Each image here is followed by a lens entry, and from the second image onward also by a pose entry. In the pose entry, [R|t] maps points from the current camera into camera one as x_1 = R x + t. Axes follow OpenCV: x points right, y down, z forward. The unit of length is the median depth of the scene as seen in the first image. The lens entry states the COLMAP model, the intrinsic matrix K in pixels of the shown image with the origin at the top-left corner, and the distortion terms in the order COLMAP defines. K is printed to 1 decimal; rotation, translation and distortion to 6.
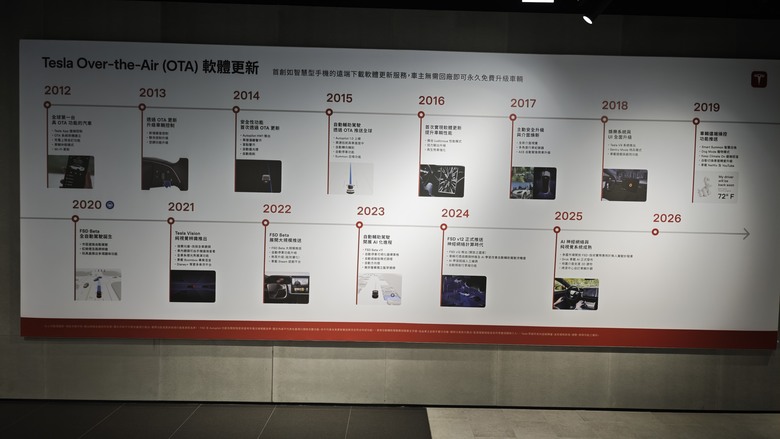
lens RADIAL K [[523.2, 0, 389.5], [0, 523.2, 224.3], [0, 0, 1]] dist [0.030787, -0.001151]
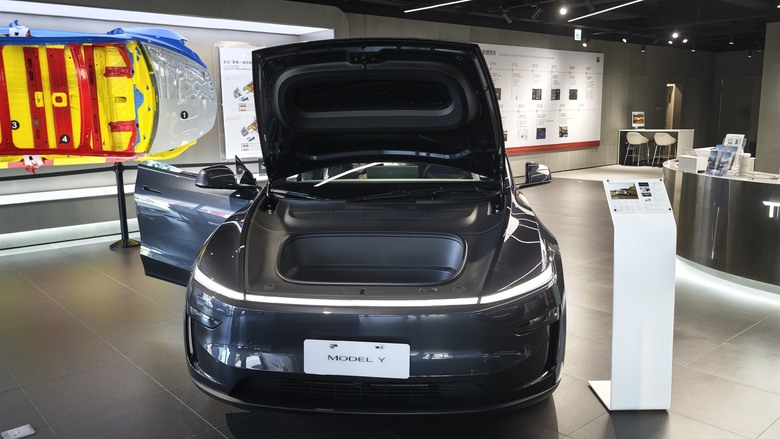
lens RADIAL K [[651.1, 0, 389.9], [0, 651.1, 219.0], [0, 0, 1]] dist [0.049737, -0.022079]
pose [[0.748486, -0.144104, 0.647305, -4.677330], [0.060628, 0.986887, 0.149597, 0.007997], [-0.660374, -0.072726, 0.747407, -1.900648]]
